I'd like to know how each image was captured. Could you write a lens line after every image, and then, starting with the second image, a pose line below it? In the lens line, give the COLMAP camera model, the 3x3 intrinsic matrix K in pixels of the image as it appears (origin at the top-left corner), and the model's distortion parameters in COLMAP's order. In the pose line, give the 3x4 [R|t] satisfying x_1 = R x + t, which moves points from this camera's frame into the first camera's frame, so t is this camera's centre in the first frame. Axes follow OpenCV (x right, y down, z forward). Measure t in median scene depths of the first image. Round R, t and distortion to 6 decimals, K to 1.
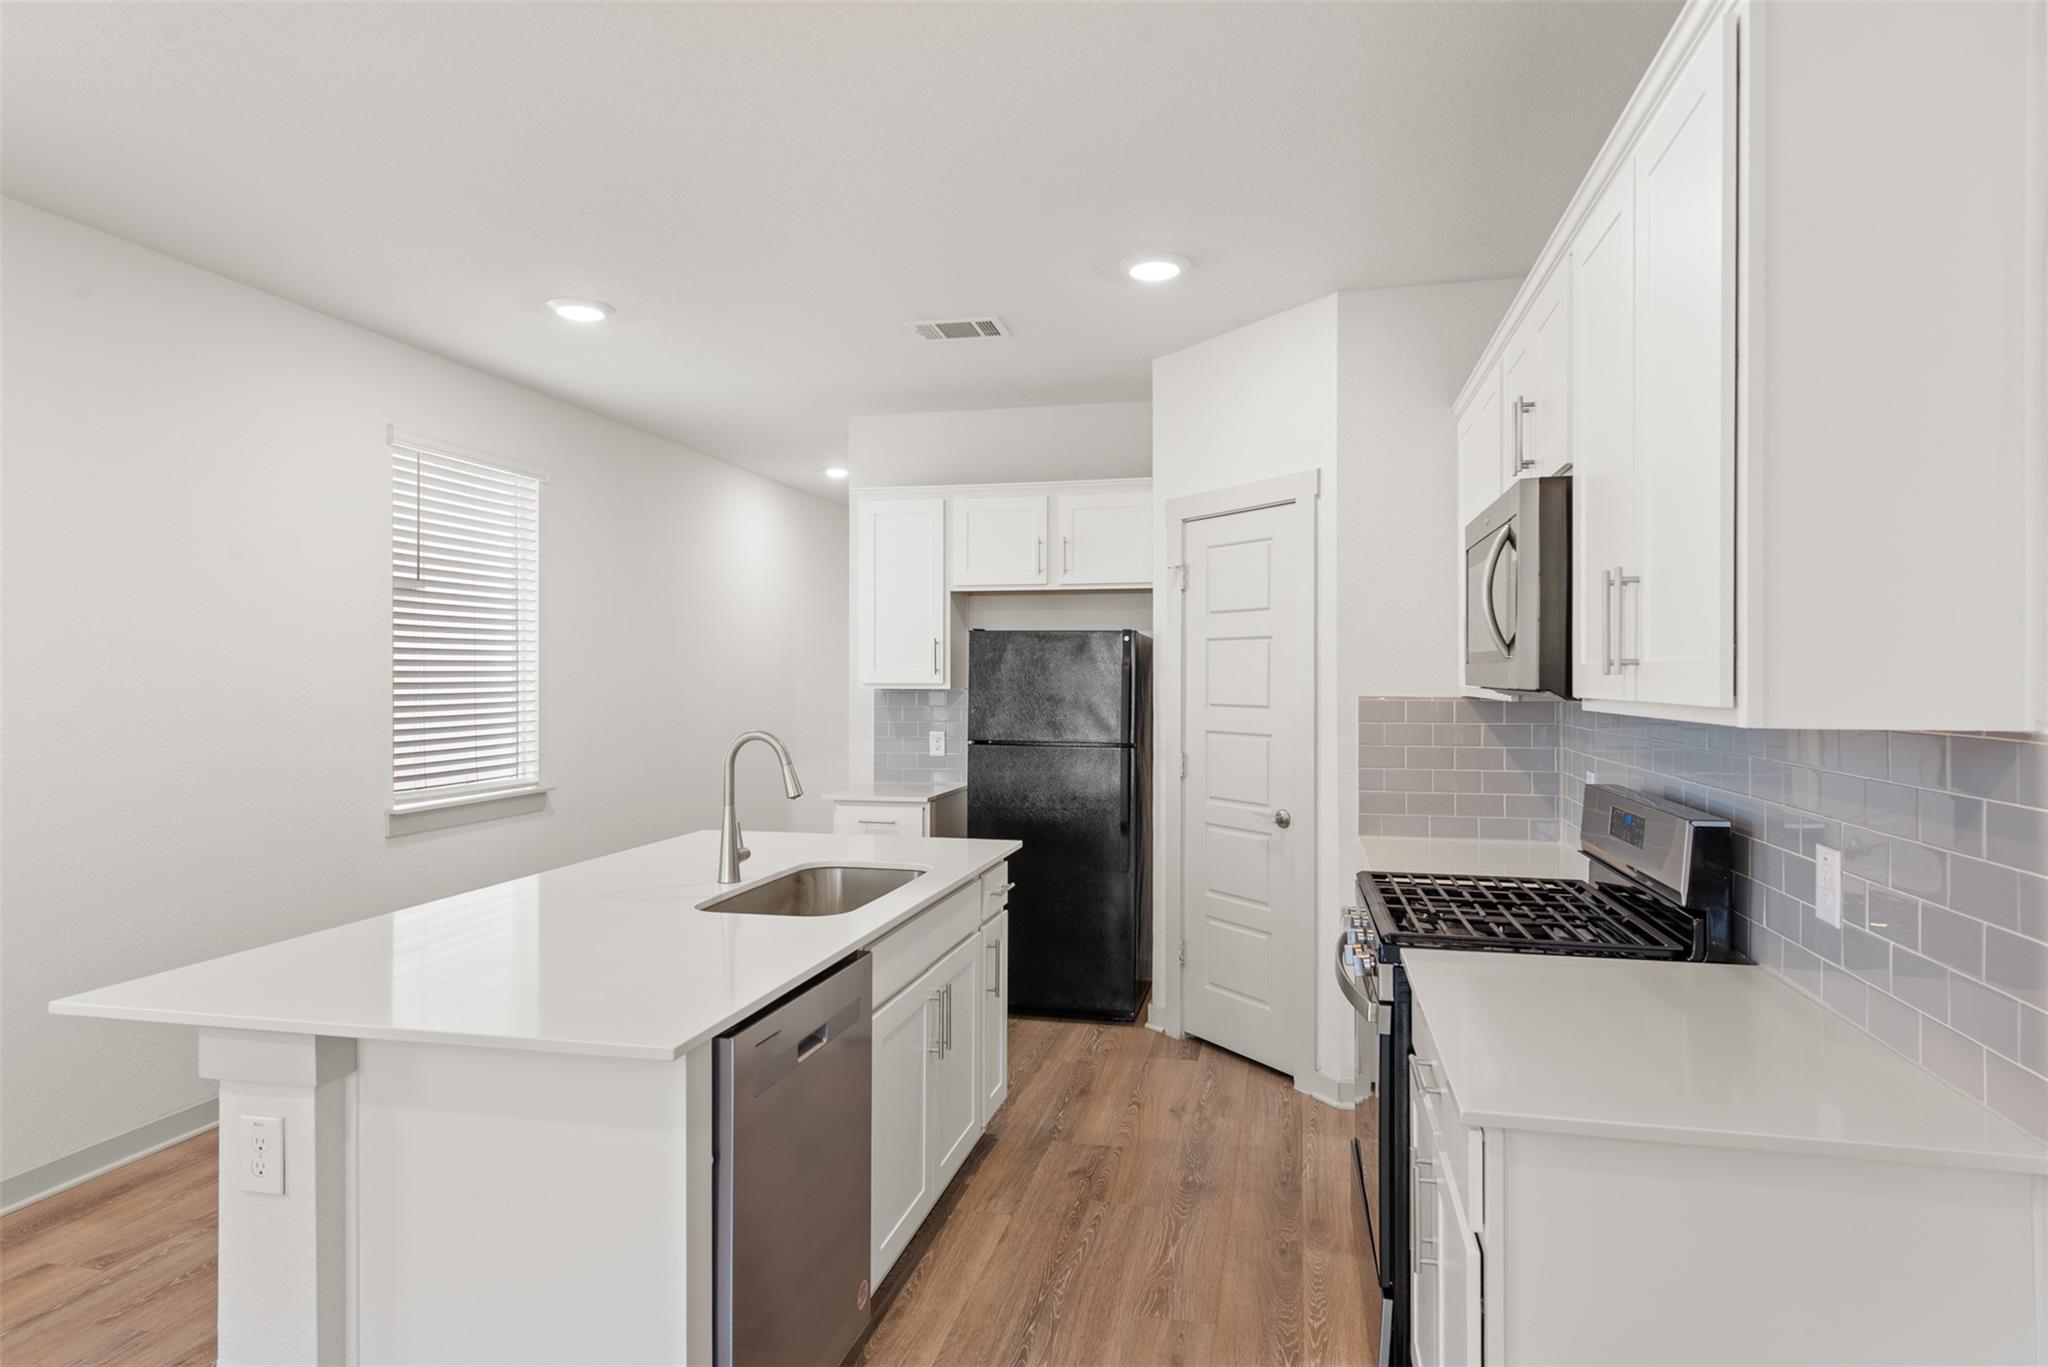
lens RADIAL K [[1150.8, 0, 1024.0], [0, 1150.8, 683.5], [0, 0, 1]] dist [0.028966, -0.000196]
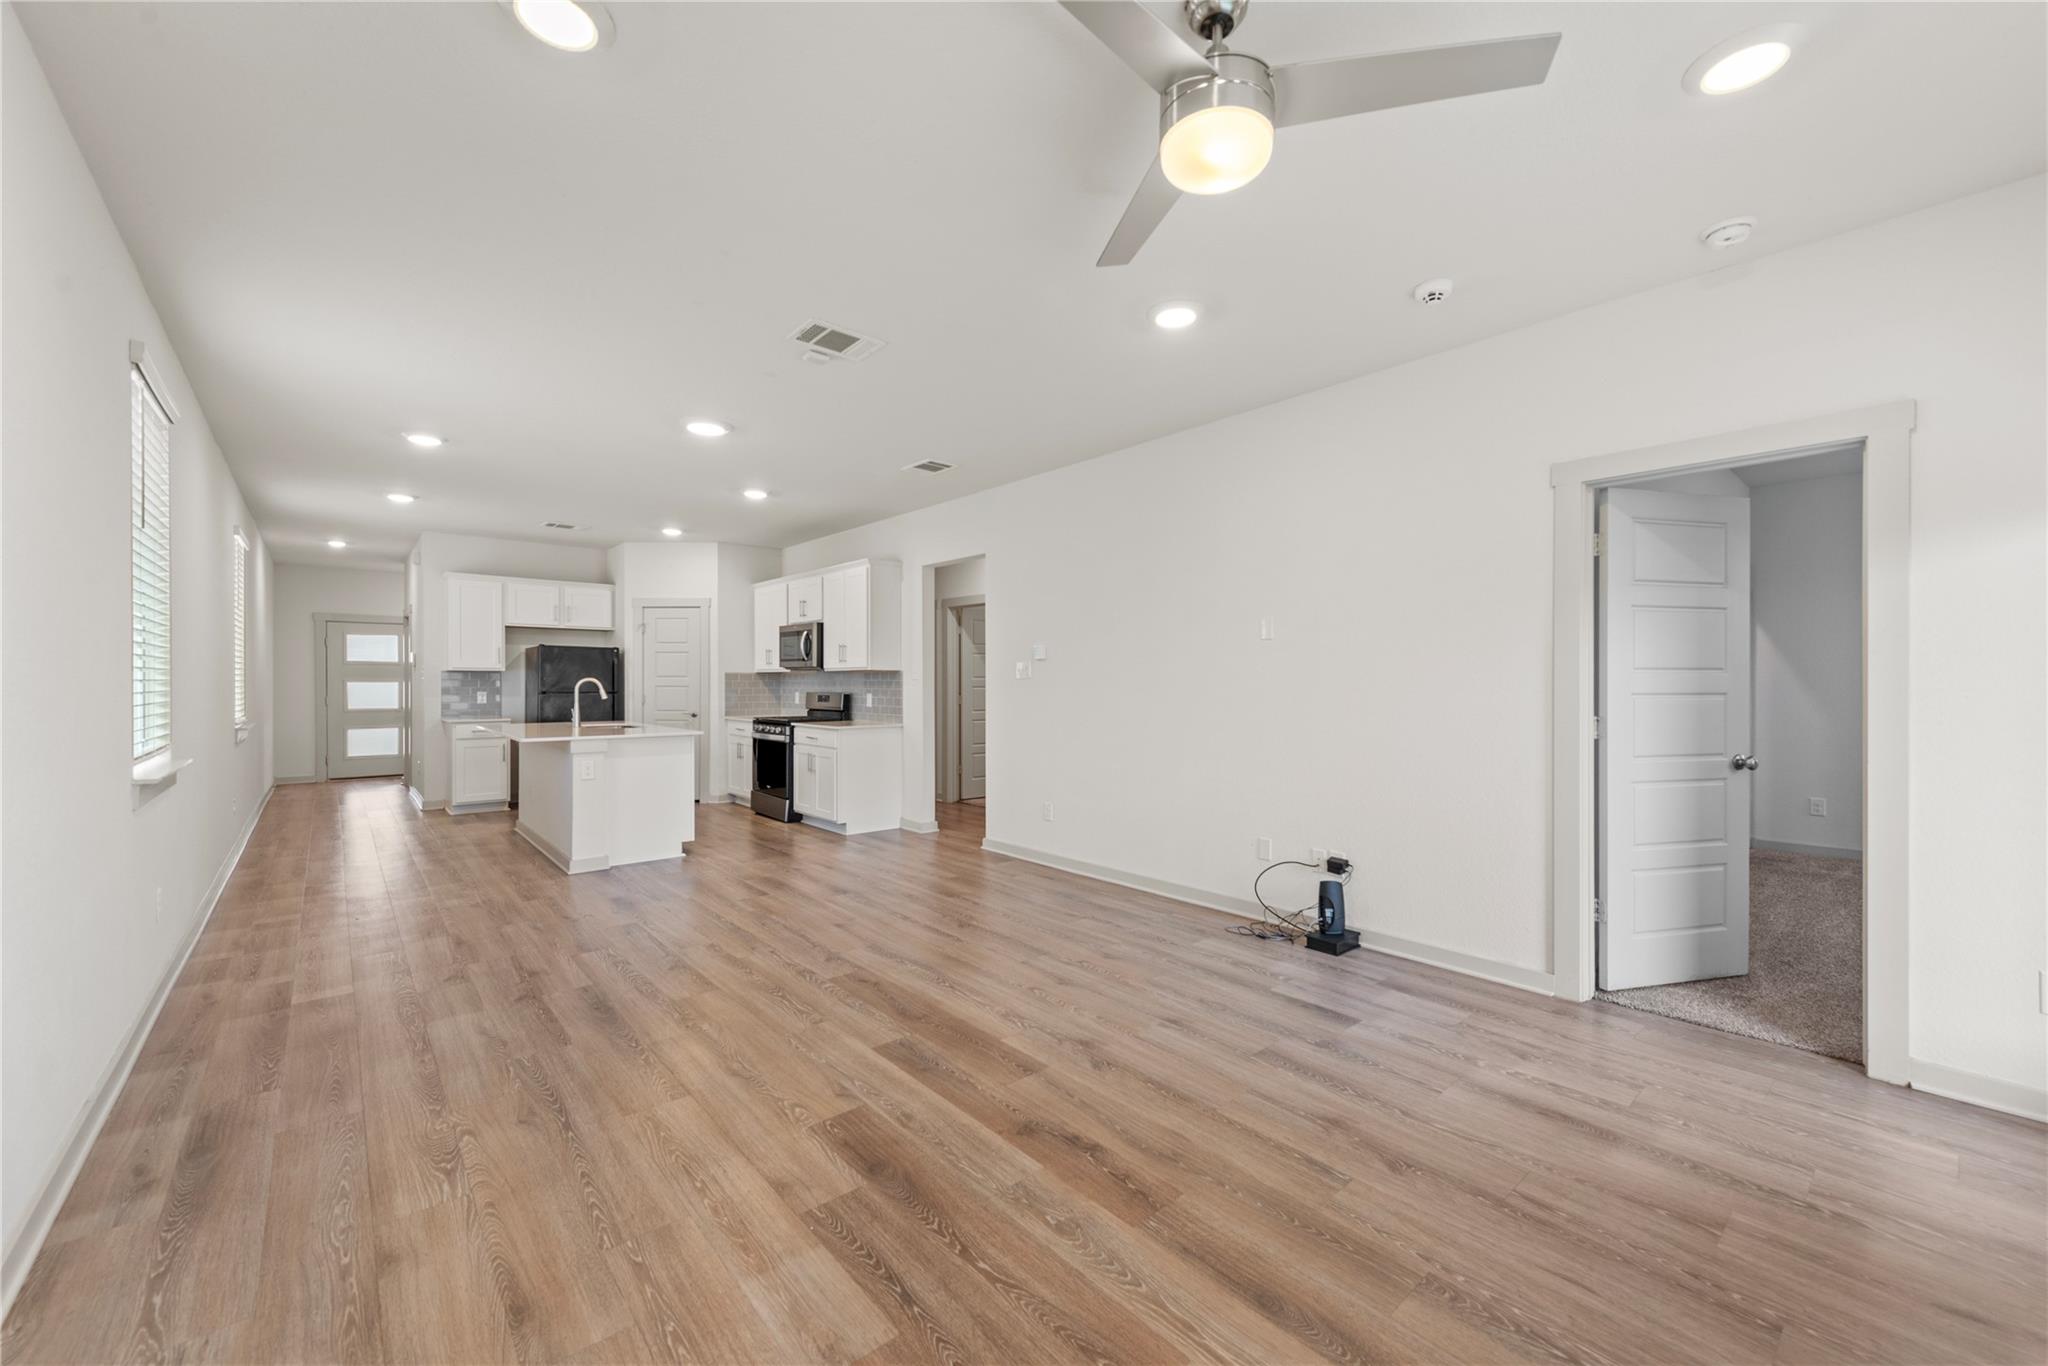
lens RADIAL K [[799.9, 0, 1033.2], [0, 799.9, 681.6], [0, 0, 1]] dist [0.016193, -0.005153]
pose [[0.579144, 0.003220, 0.815219, -0.987206], [0.002910, 0.999978, -0.006017, 0.051002], [-0.815220, 0.005857, 0.579121, -0.933643]]
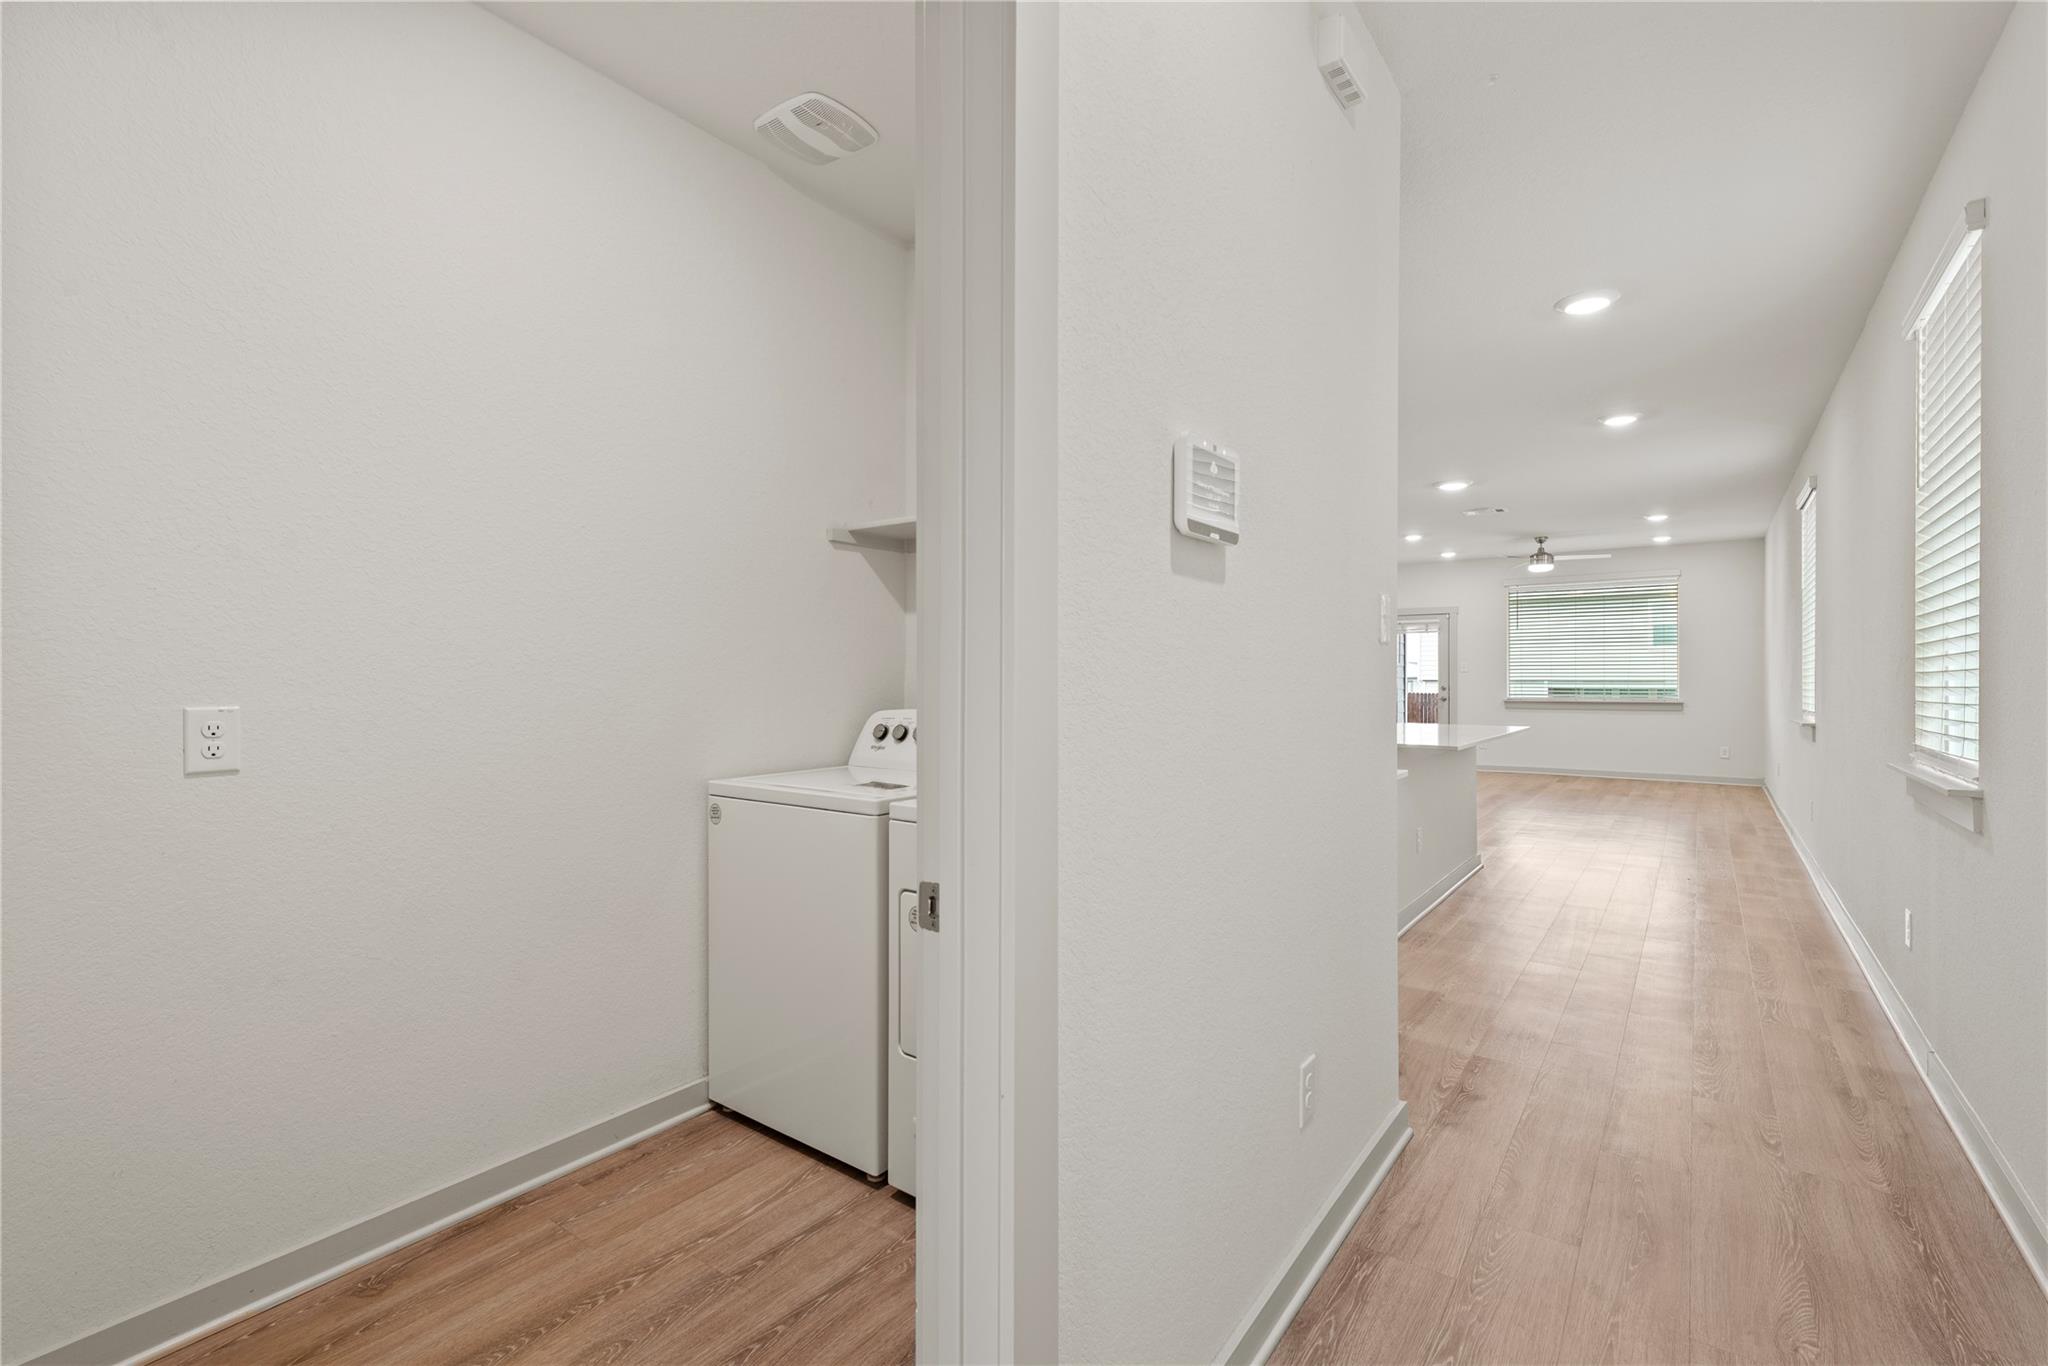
lens RADIAL K [[918.3, 0, 1024.4], [0, 918.3, 678.7], [0, 0, 1]] dist [0.003344, 0.000385]
pose [[-0.921815, 0.002261, 0.387623, -0.230642], [0.004989, 0.999969, 0.006031, 0.045402], [-0.387598, 0.007493, -0.921798, 2.156592]]
